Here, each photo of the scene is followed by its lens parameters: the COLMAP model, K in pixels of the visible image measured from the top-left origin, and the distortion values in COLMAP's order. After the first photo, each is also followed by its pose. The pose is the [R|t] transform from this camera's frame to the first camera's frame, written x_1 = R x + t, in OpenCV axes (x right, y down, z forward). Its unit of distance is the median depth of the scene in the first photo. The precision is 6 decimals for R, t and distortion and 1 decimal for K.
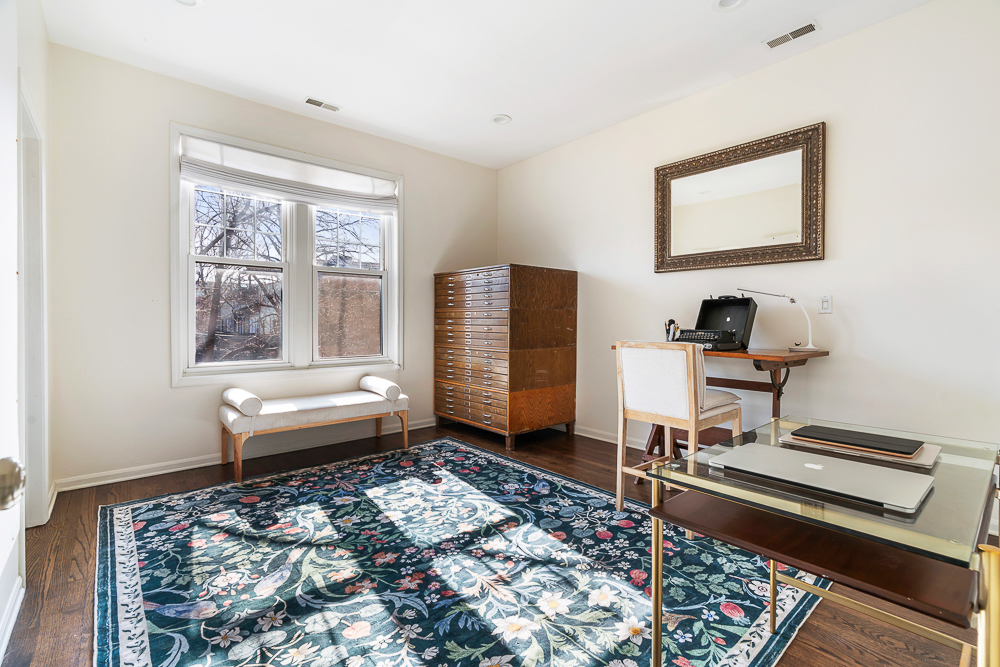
lens RADIAL K [[453.4, 0, 506.6], [0, 453.4, 332.1], [0, 0, 1]] dist [-0.012189, 0.006101]
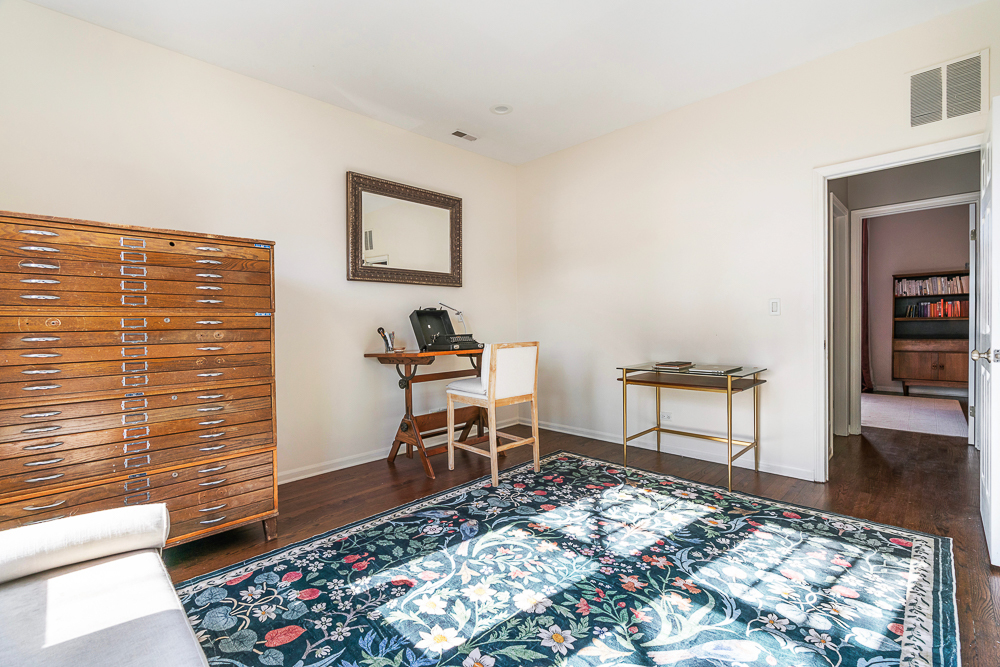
lens RADIAL K [[453.4, 0, 502.9], [0, 453.4, 335.8], [0, 0, 1]] dist [-0.012189, 0.006101]
pose [[-0.077307, -0.027907, 0.996617, -0.970676], [0.042353, 0.998614, 0.031248, -0.039309], [-0.996107, 0.044625, -0.076017, 1.098239]]
